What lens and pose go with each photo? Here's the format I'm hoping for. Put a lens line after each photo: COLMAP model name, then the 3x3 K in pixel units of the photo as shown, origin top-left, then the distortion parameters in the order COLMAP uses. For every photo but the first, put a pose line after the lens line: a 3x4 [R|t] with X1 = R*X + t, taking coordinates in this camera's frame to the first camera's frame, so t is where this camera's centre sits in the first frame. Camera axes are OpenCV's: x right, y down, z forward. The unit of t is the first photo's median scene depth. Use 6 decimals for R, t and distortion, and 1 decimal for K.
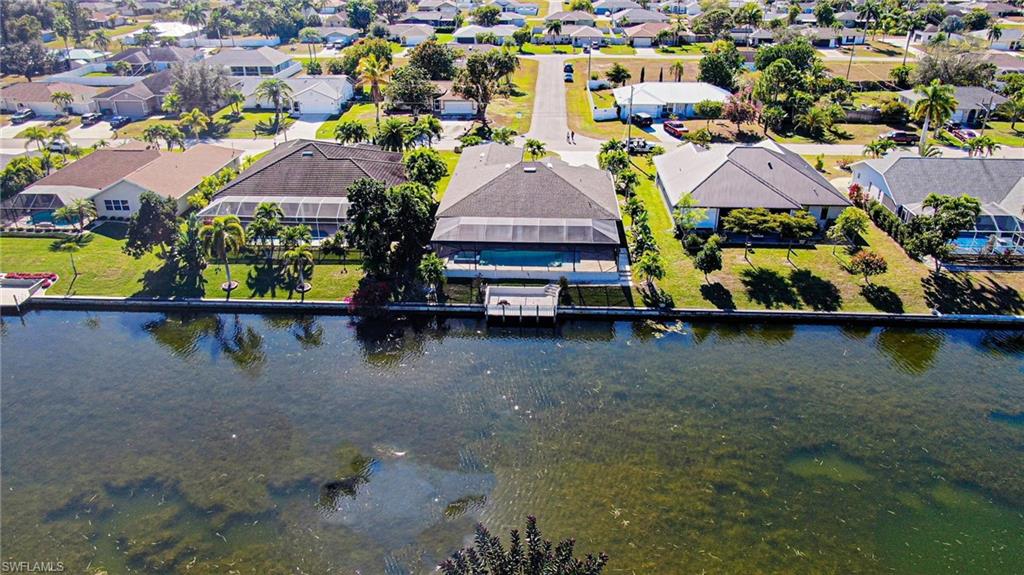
lens RADIAL K [[749.0, 0, 512.0], [0, 749.0, 287.5], [0, 0, 1]] dist [-0.010530, -0.001252]
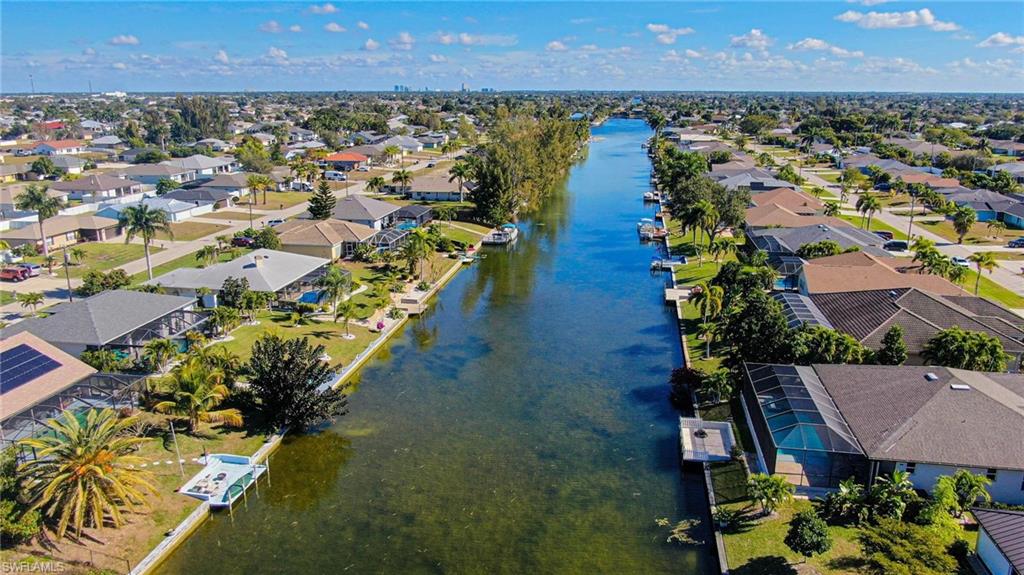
lens RADIAL K [[749.0, 0, 512.0], [0, 749.0, 287.5], [0, 0, 1]] dist [-0.010530, -0.001252]
pose [[-0.117253, 0.261471, -0.958063, 0.907632], [-0.425662, 0.858377, 0.286360, -0.318077], [0.897254, 0.441387, 0.010651, 0.675520]]
